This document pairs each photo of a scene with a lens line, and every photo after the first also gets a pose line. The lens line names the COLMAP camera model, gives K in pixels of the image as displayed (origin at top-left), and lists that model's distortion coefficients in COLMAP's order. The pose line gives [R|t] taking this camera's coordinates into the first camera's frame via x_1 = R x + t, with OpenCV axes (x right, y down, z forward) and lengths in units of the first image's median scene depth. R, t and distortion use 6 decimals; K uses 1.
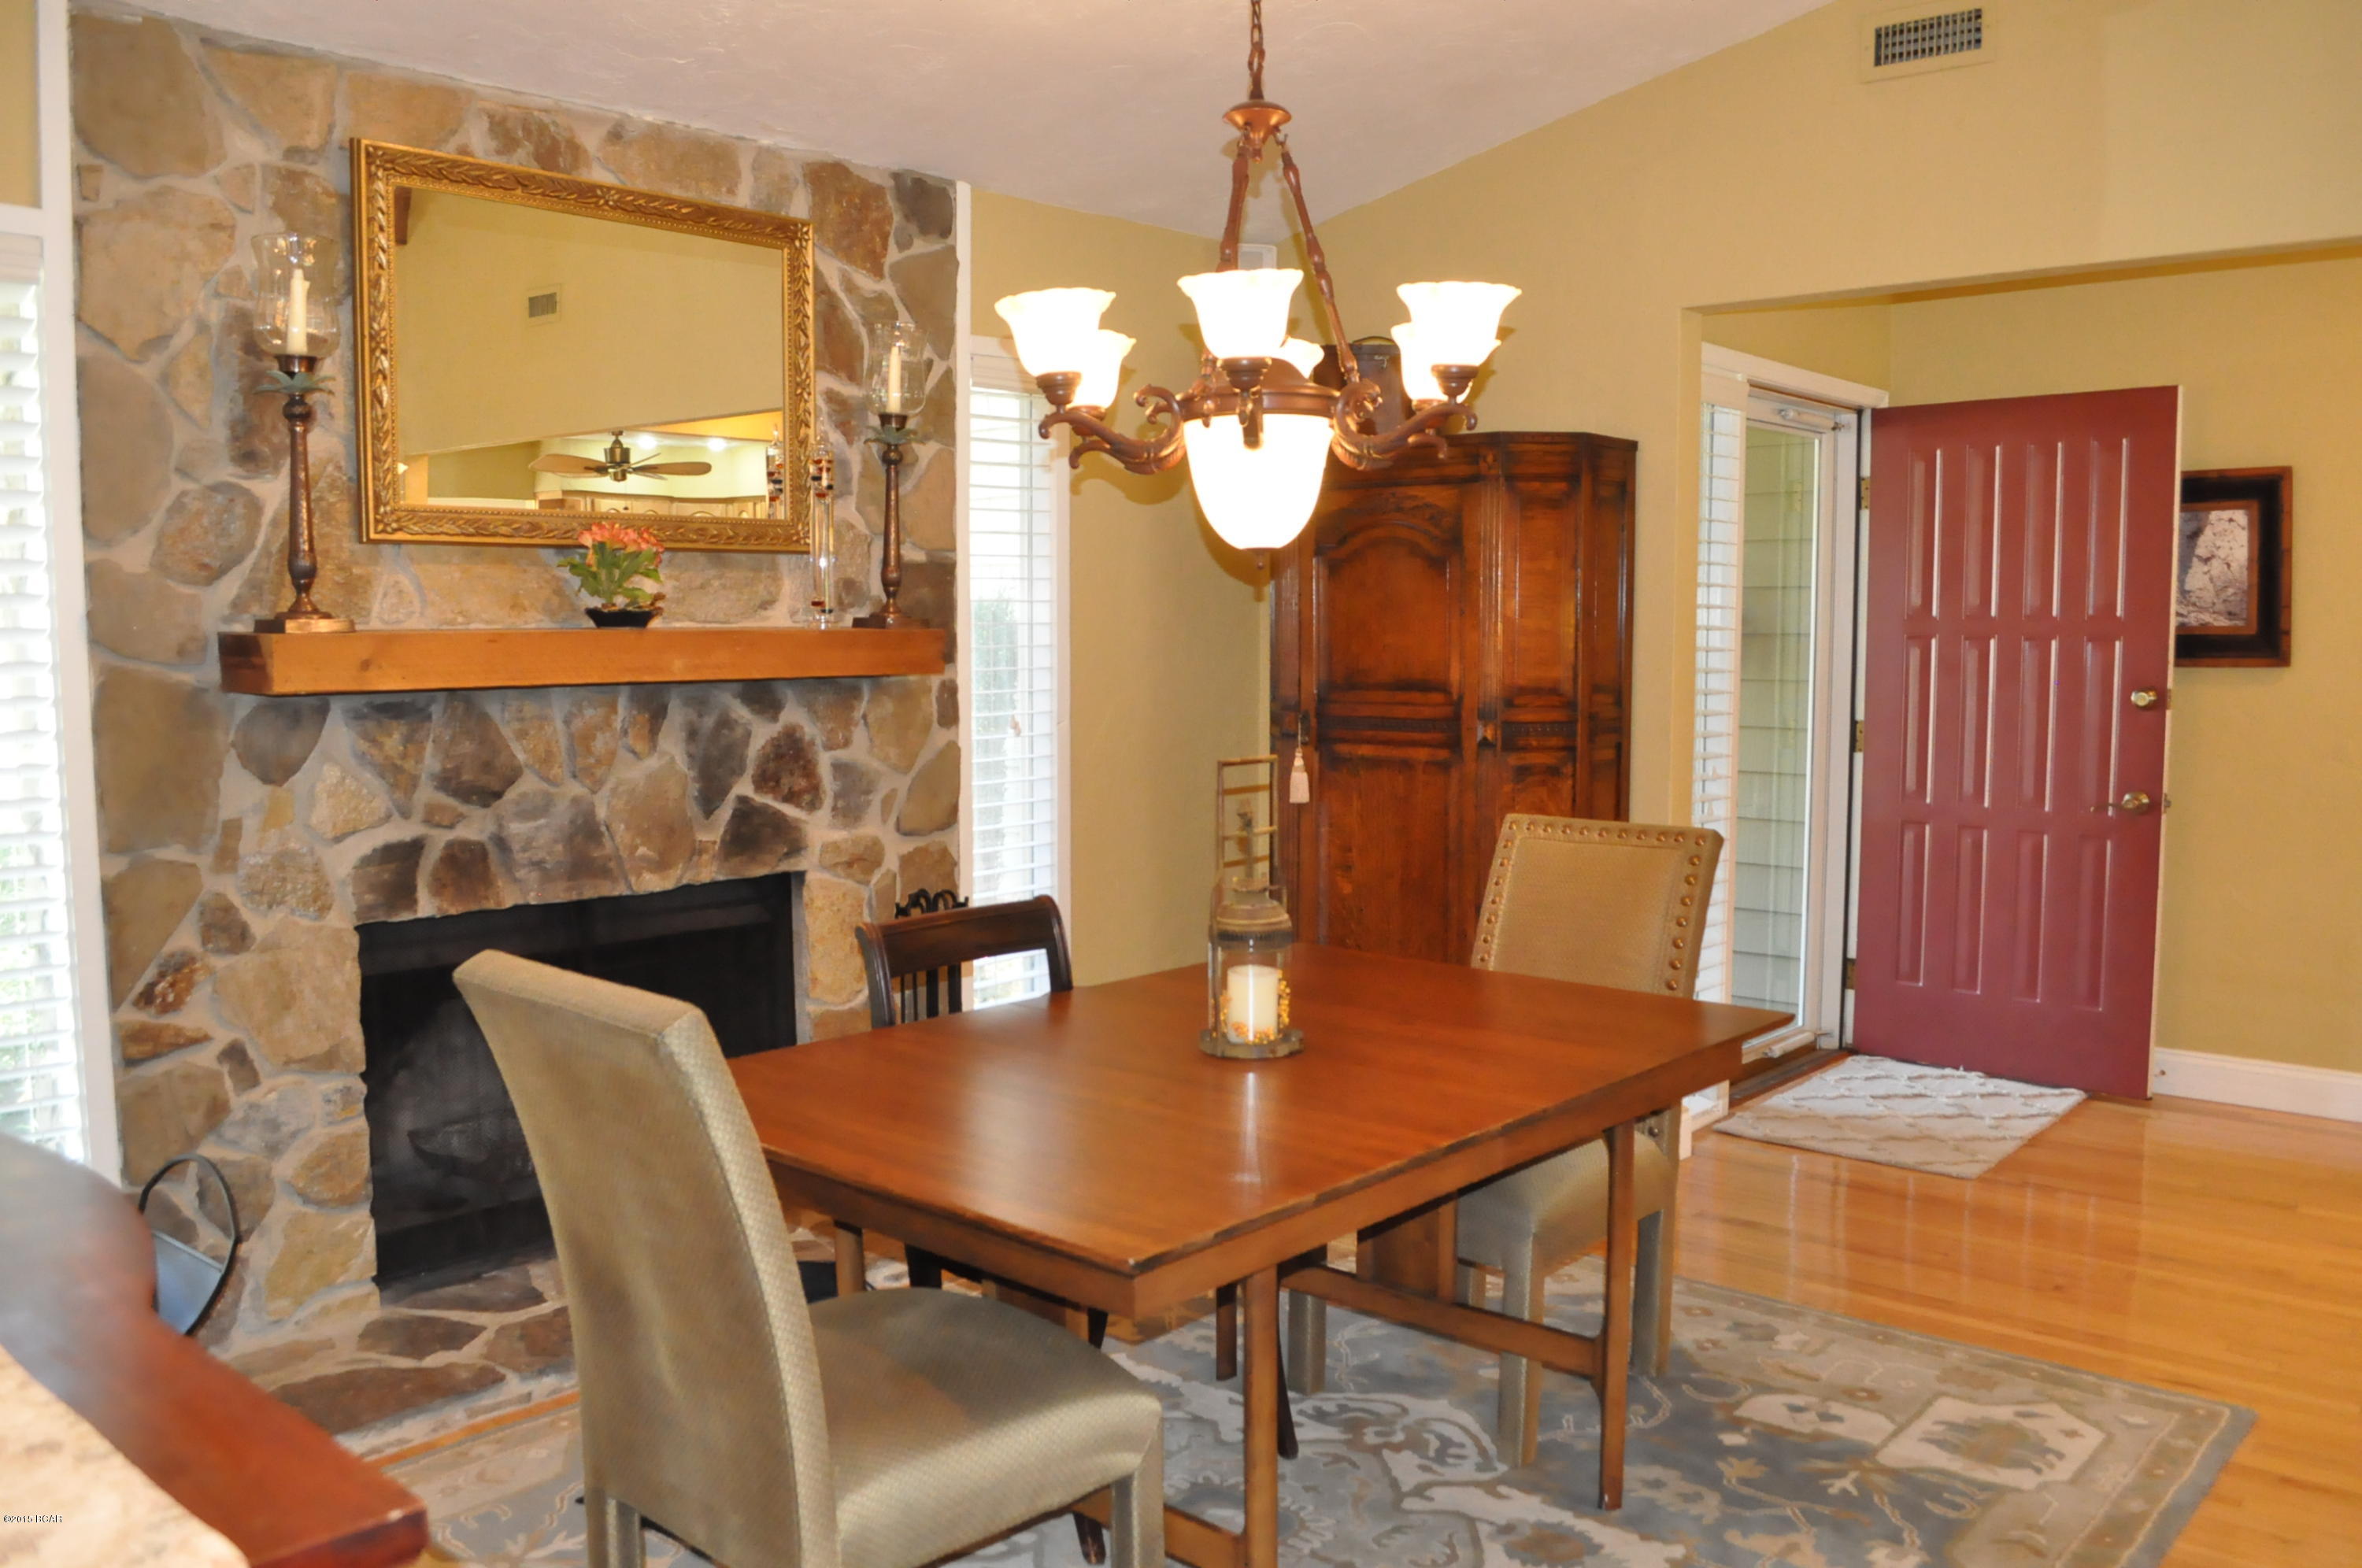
lens RADIAL K [[1870.3, 0, 1180.0], [0, 1870.3, 774.7], [0, 0, 1]] dist [-0.047091, -0.006151]
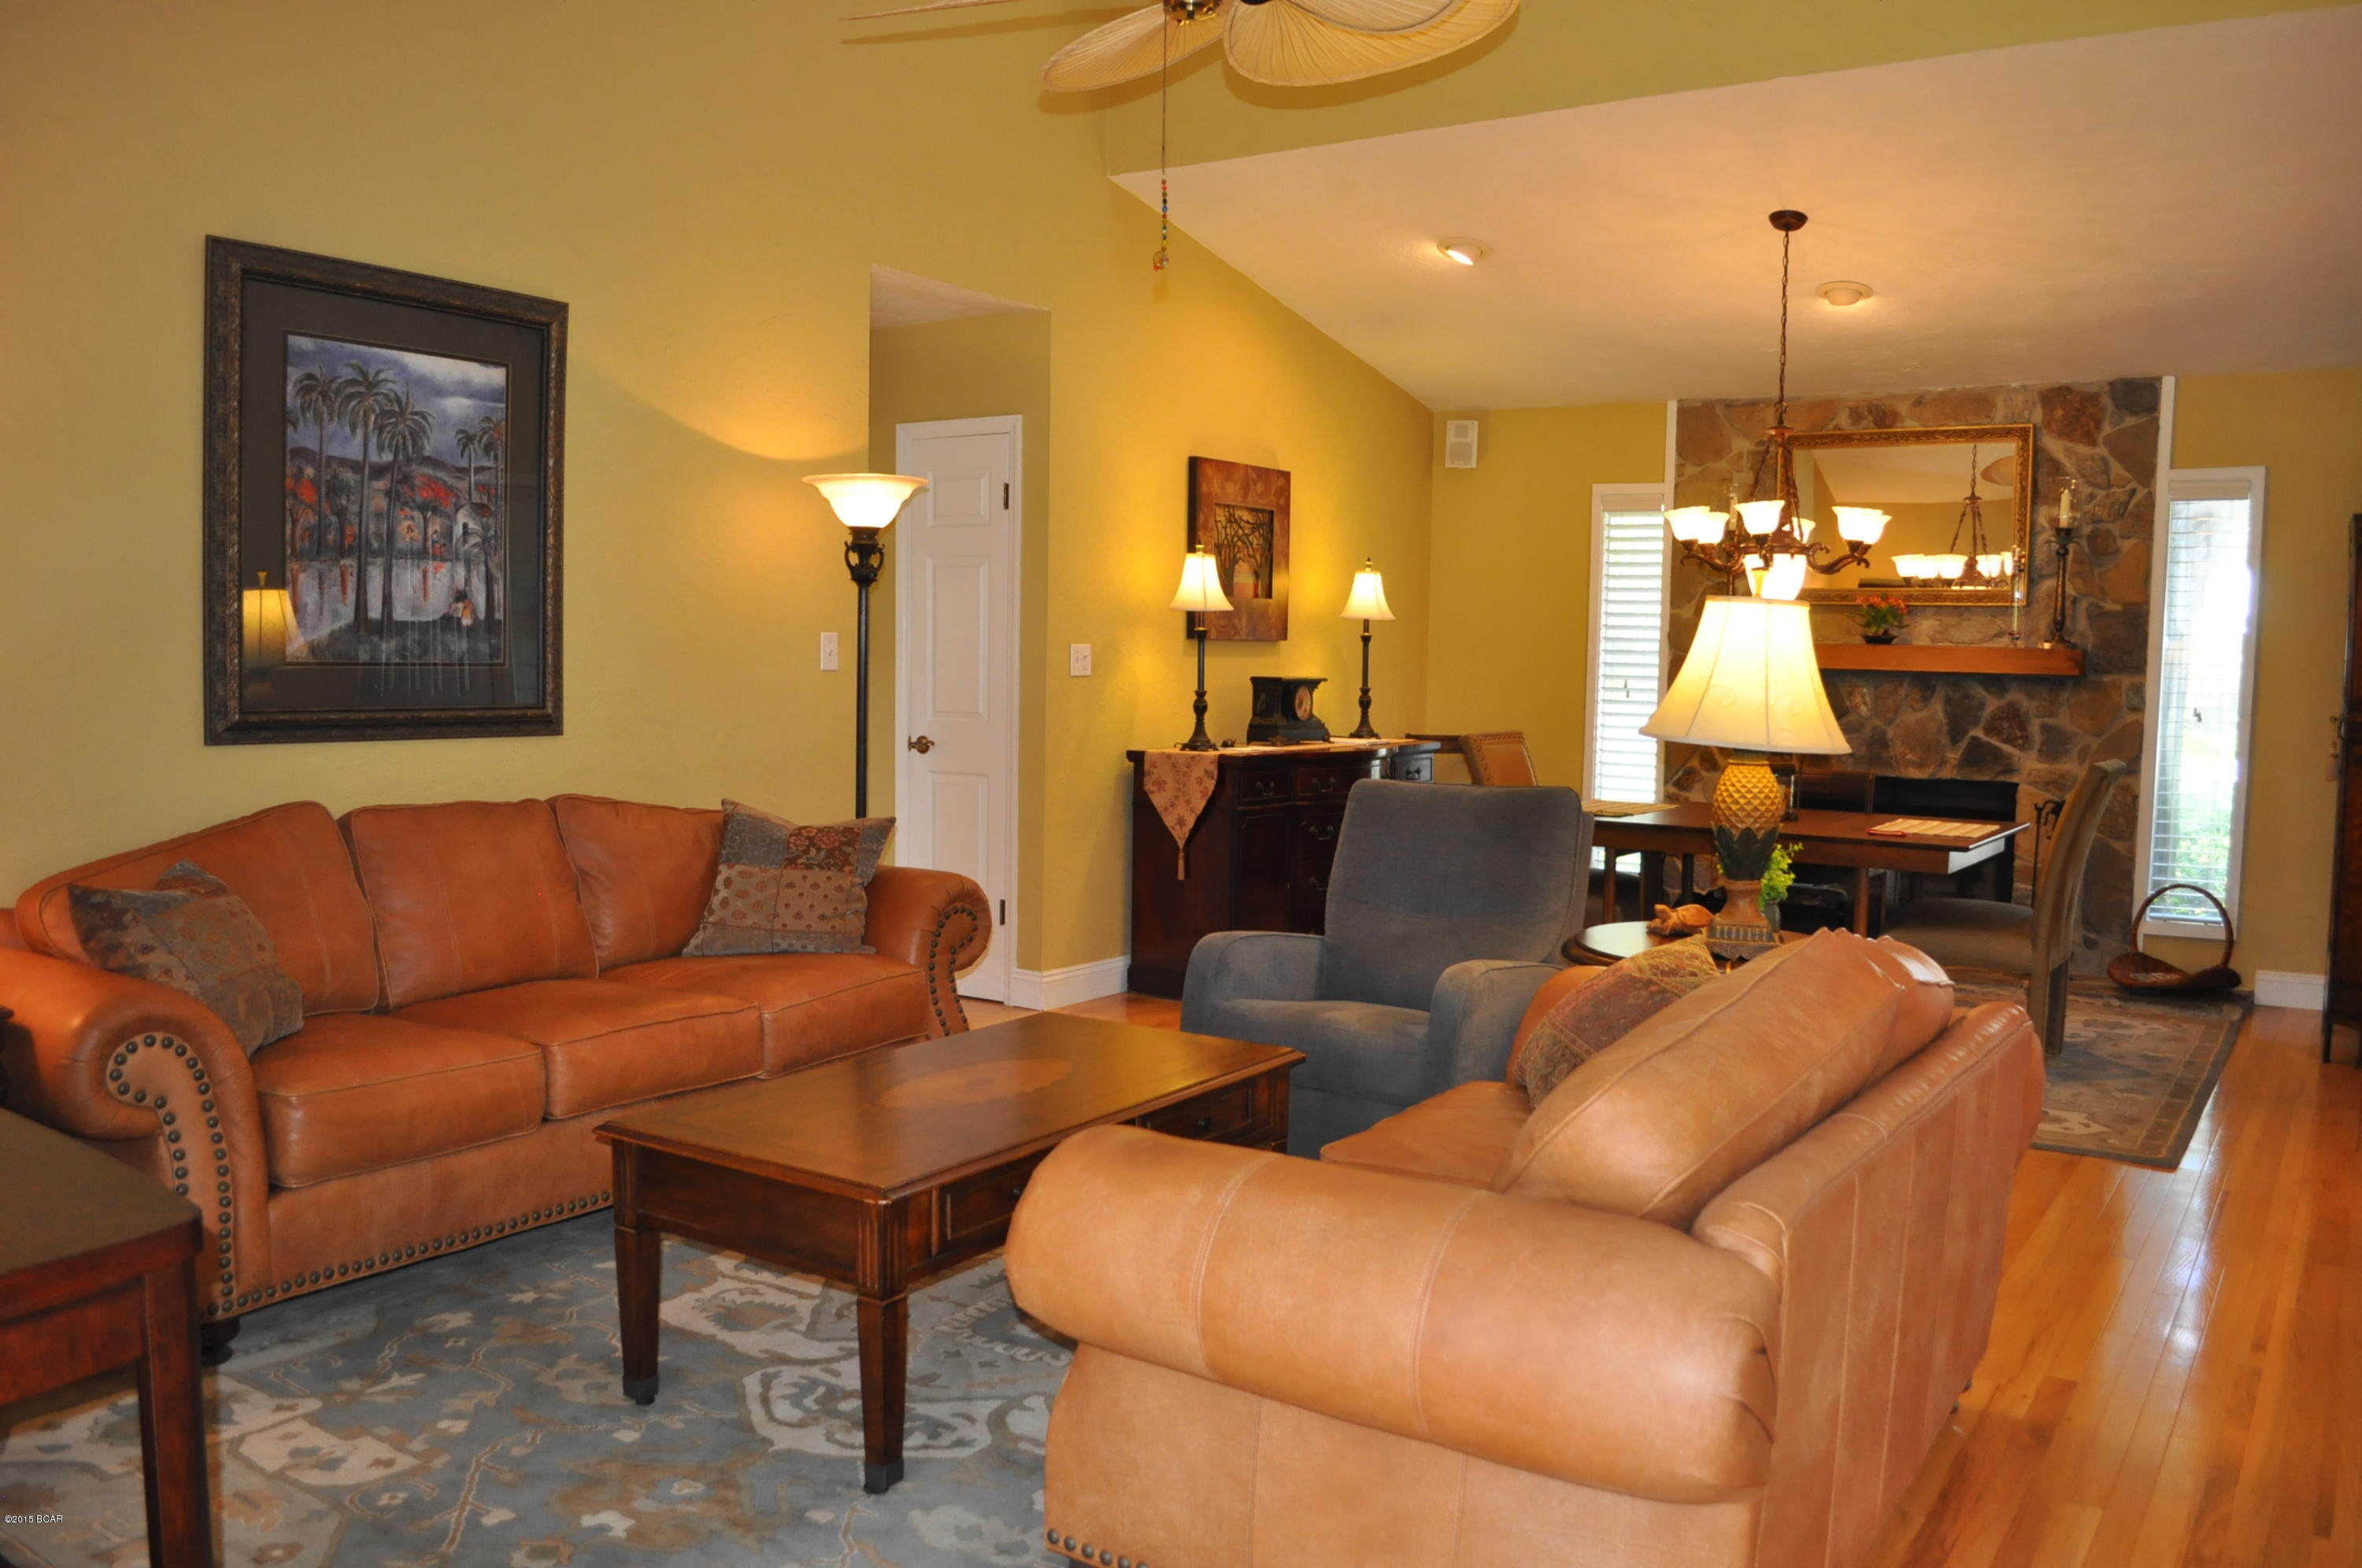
lens RADIAL K [[1870.3, 0, 1180.3], [0, 1870.3, 787.9], [0, 0, 1]] dist [-0.047091, -0.006151]
pose [[0.156521, 0.082885, -0.984191, 1.461393], [-0.100245, 0.992660, 0.067656, 0.016635], [0.982574, 0.088071, 0.163681, -0.082704]]
